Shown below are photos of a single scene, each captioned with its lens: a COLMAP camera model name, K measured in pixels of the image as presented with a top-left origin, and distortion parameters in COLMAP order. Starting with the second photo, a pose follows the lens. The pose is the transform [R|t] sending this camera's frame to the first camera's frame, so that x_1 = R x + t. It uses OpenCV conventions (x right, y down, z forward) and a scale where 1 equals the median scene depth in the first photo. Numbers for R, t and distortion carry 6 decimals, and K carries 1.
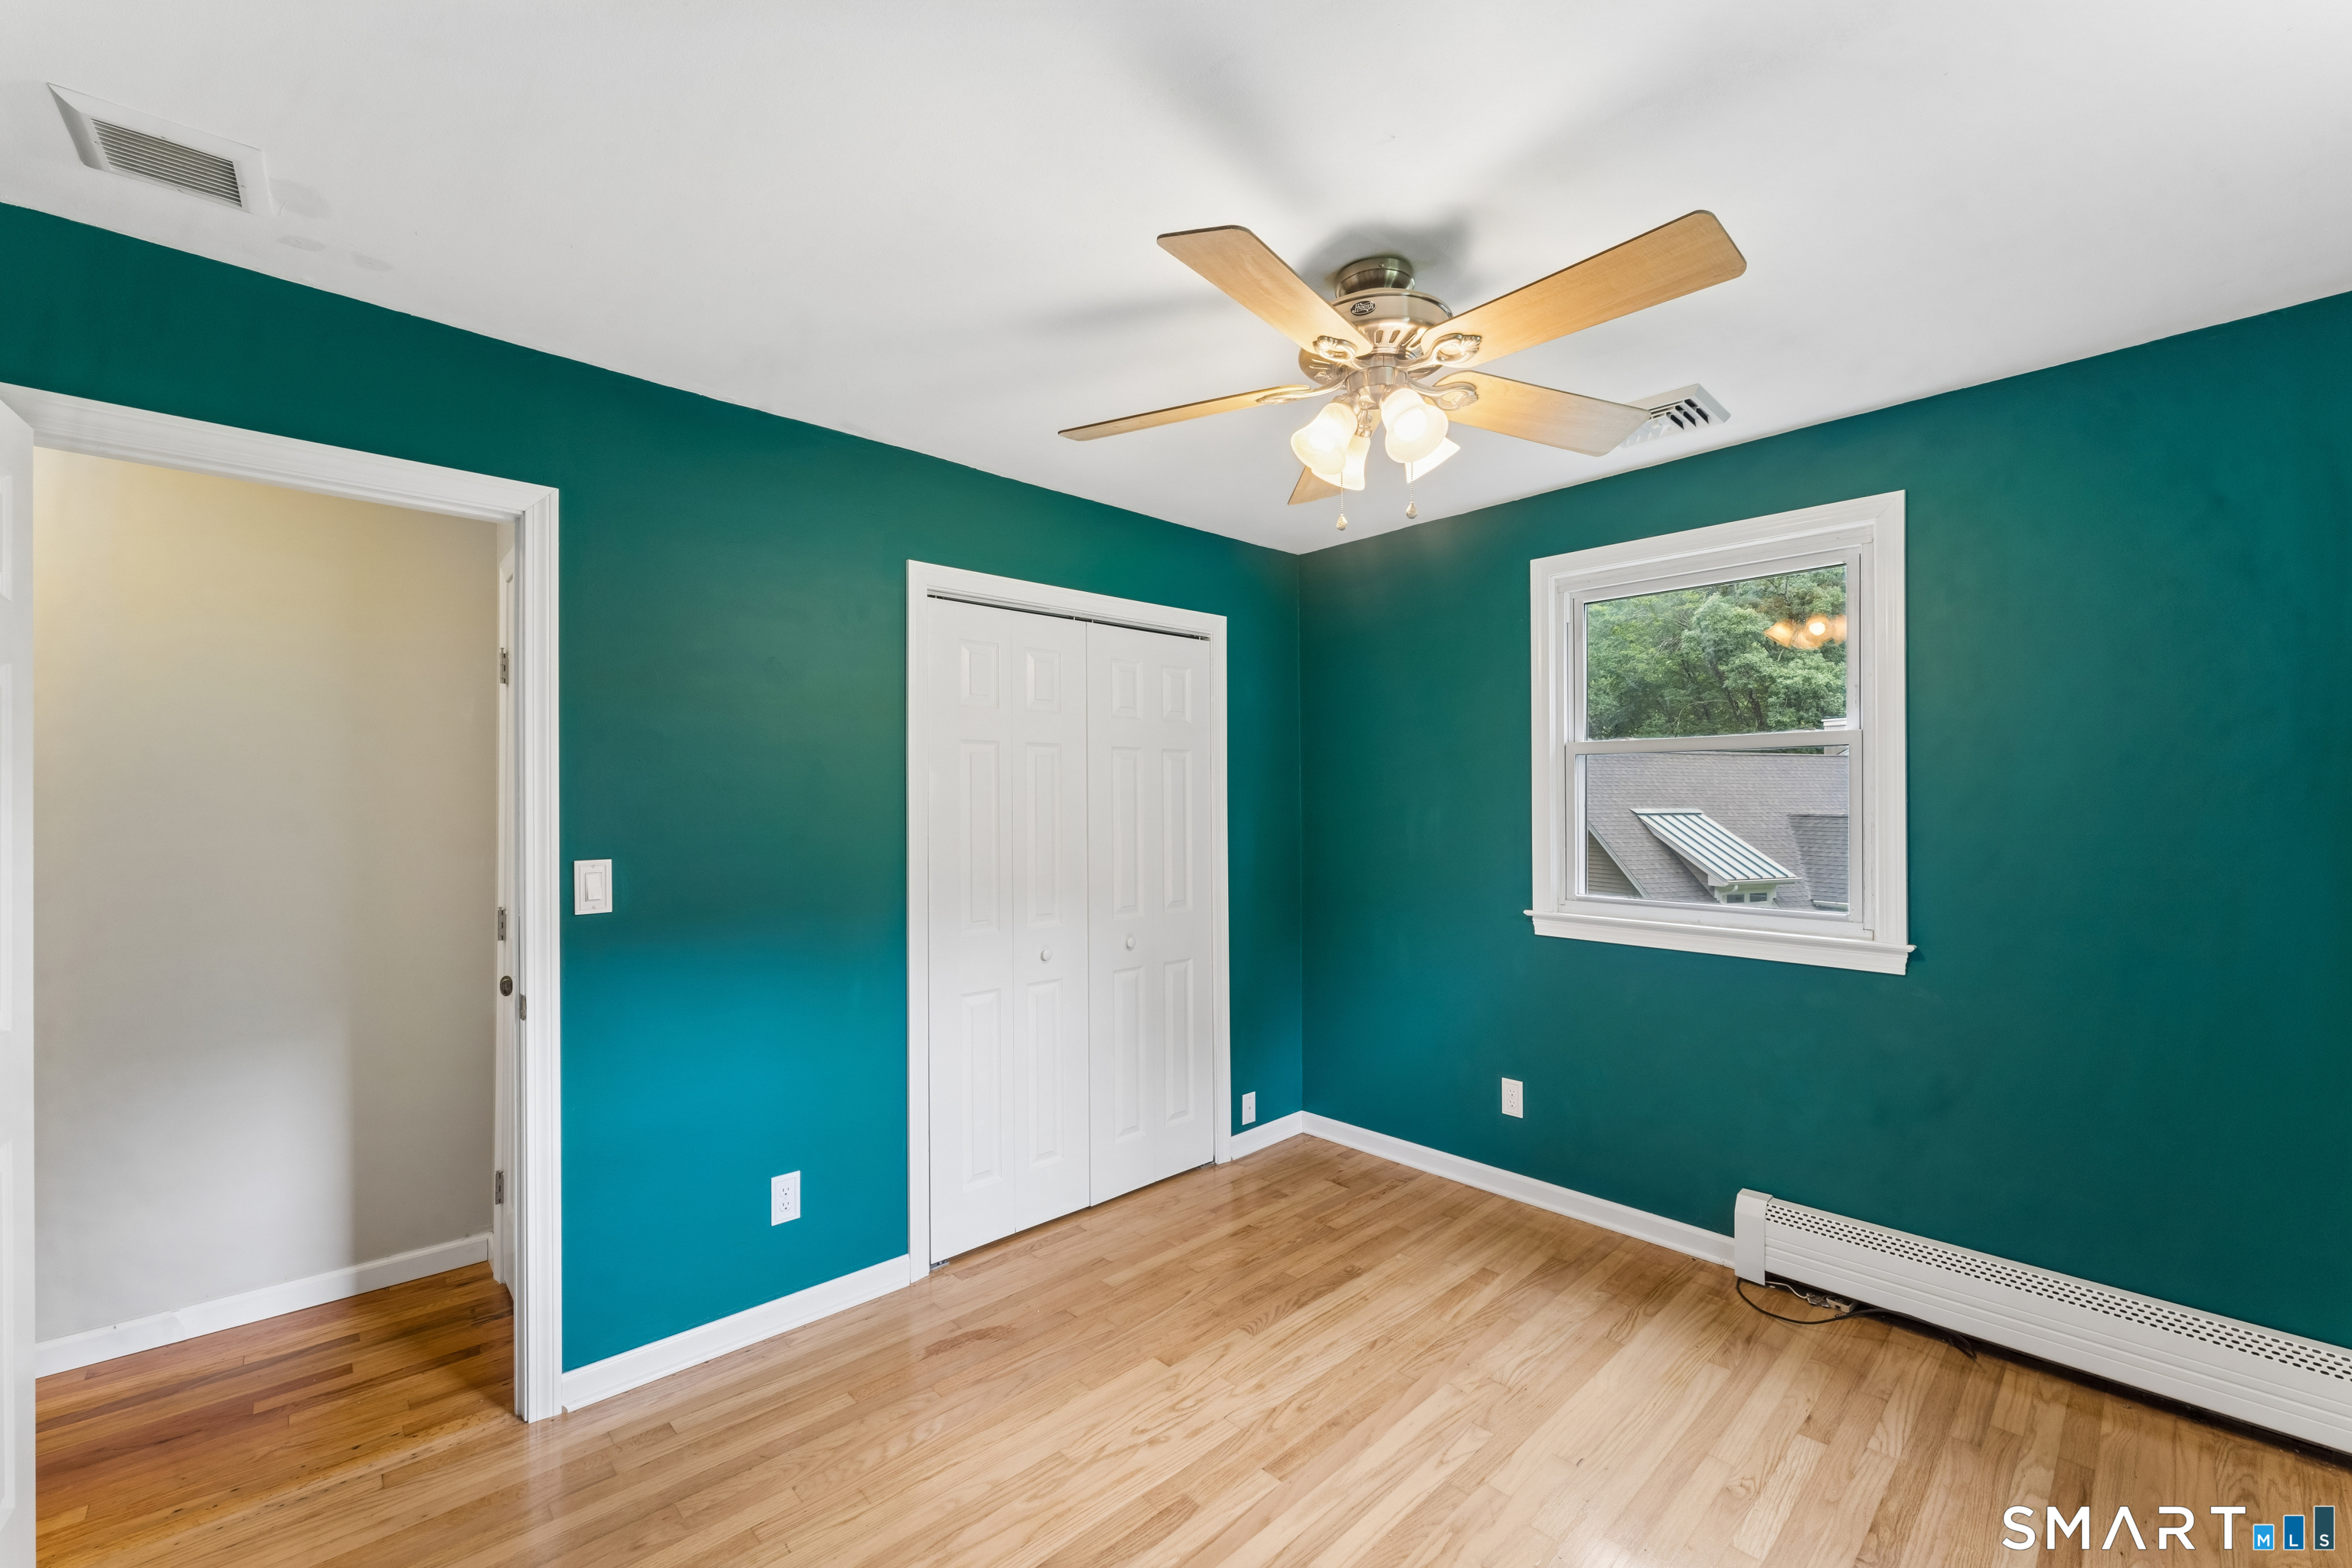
lens RADIAL K [[949.7, 0, 1184.4], [0, 949.7, 793.4], [0, 0, 1]] dist [-0.001203, -0.000617]
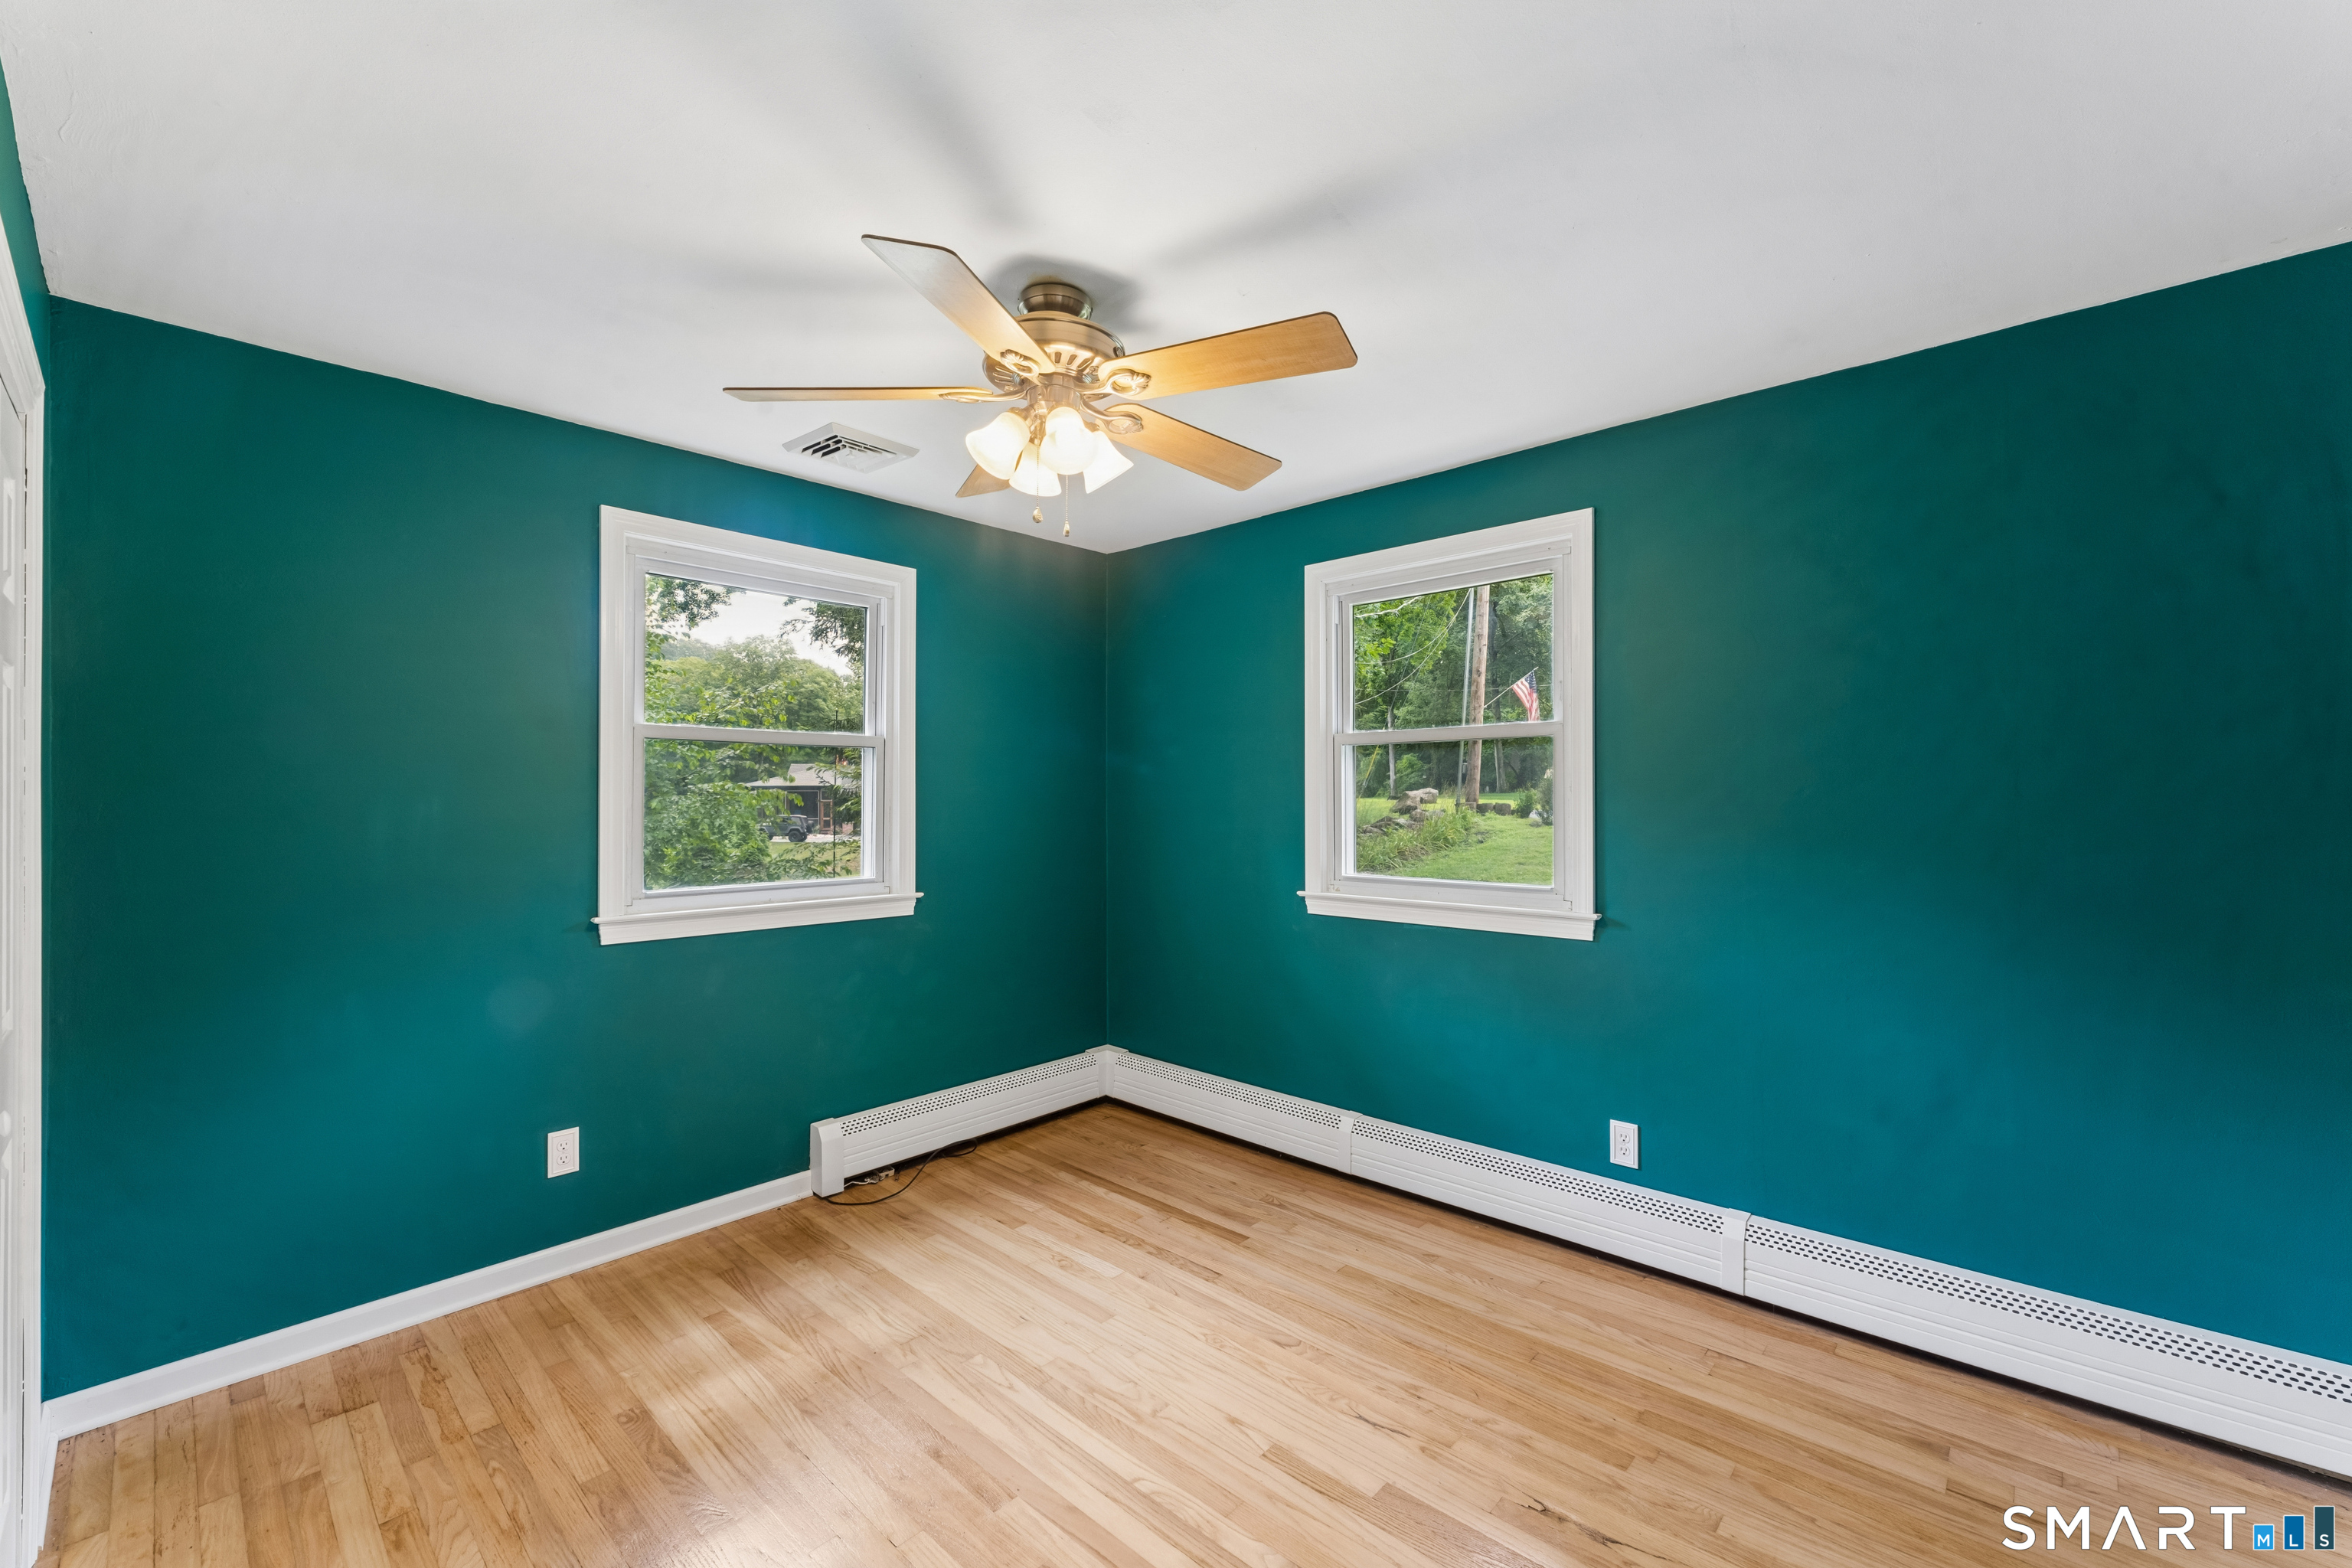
lens RADIAL K [[949.7, 0, 1185.0], [0, 949.7, 789.8], [0, 0, 1]] dist [-0.001203, -0.000617]
pose [[-0.059861, 0.005019, 0.998194, -0.624600], [-0.005858, 0.999968, -0.005380, 0.012972], [-0.998190, -0.006170, -0.059830, 0.644098]]
